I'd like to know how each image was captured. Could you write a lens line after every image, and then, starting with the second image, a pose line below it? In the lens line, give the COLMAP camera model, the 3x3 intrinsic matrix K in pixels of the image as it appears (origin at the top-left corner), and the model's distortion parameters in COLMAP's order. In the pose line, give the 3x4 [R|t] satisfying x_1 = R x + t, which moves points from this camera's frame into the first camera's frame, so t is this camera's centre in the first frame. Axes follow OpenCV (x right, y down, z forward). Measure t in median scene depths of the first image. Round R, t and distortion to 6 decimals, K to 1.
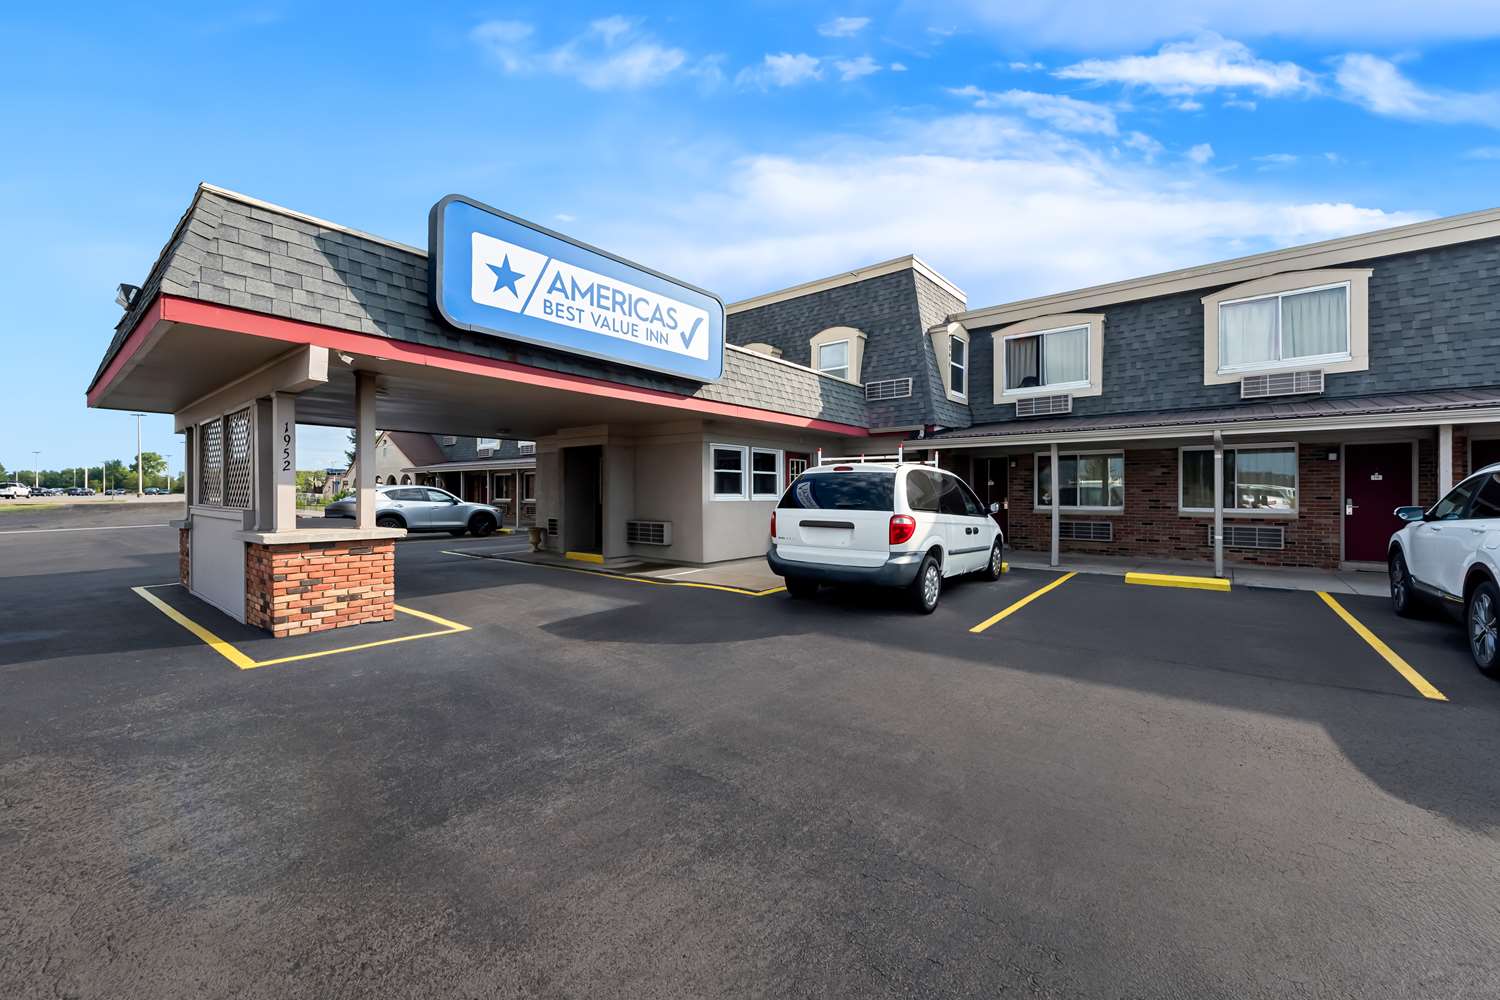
lens RADIAL K [[602.2, 0, 747.8], [0, 602.2, 495.7], [0, 0, 1]] dist [0.013025, -0.003728]
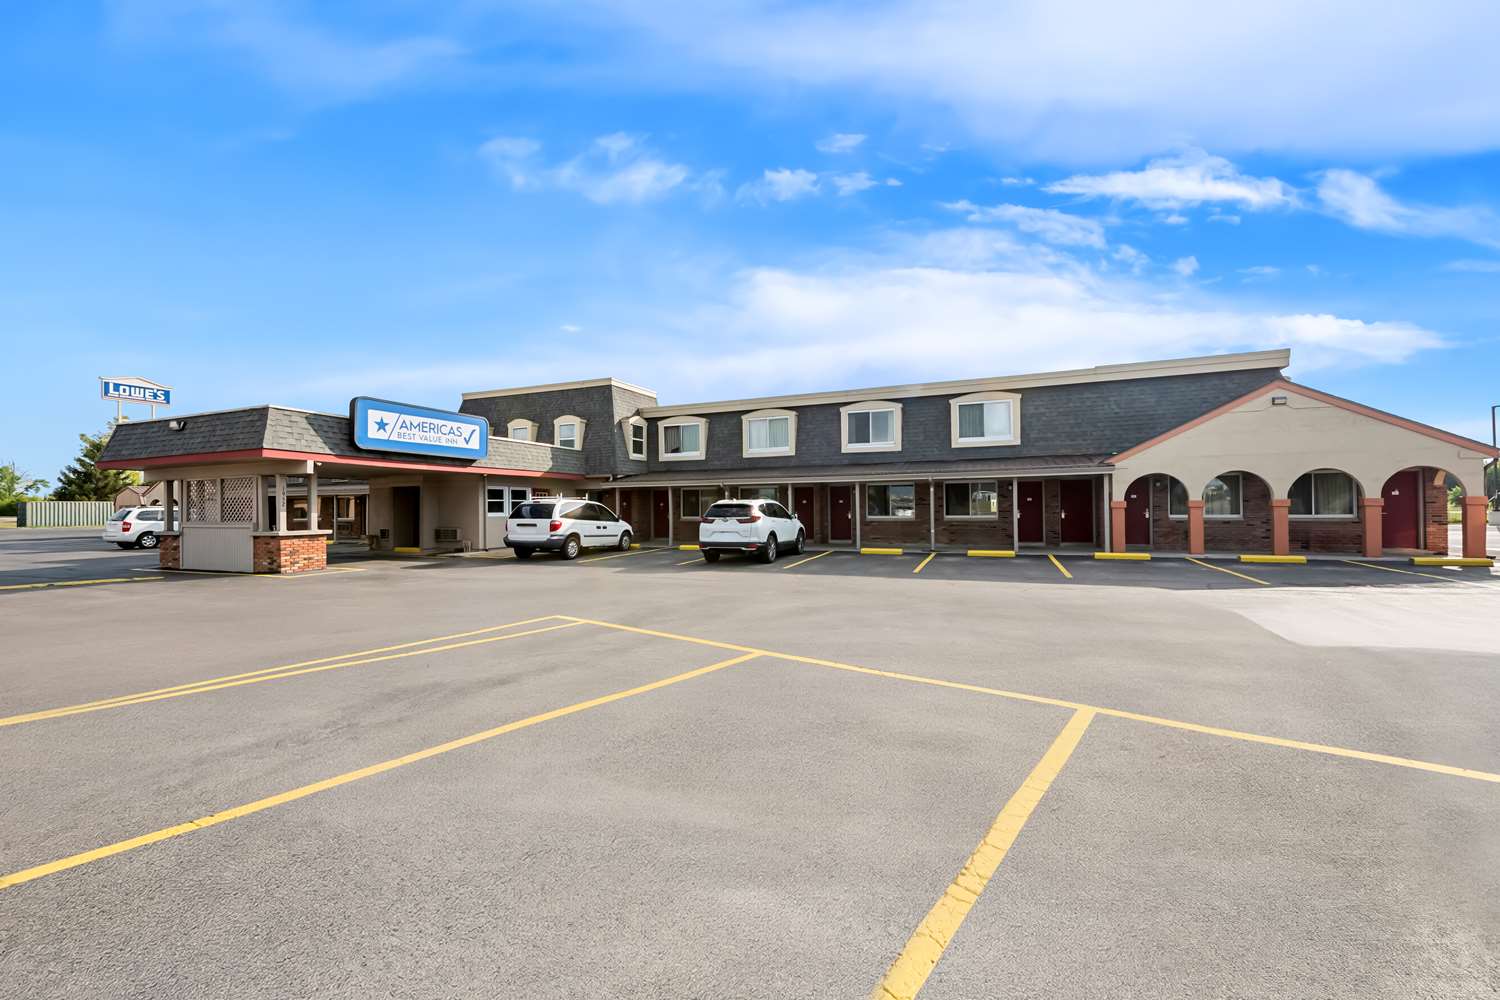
lens RADIAL K [[602.2, 0, 751.3], [0, 602.2, 503.5], [0, 0, 1]] dist [0.013025, -0.003728]
pose [[0.956328, -0.007918, 0.292190, 0.234426], [0.011613, 0.999873, -0.010915, -0.001854], [-0.292066, 0.013831, 0.956298, -1.333566]]
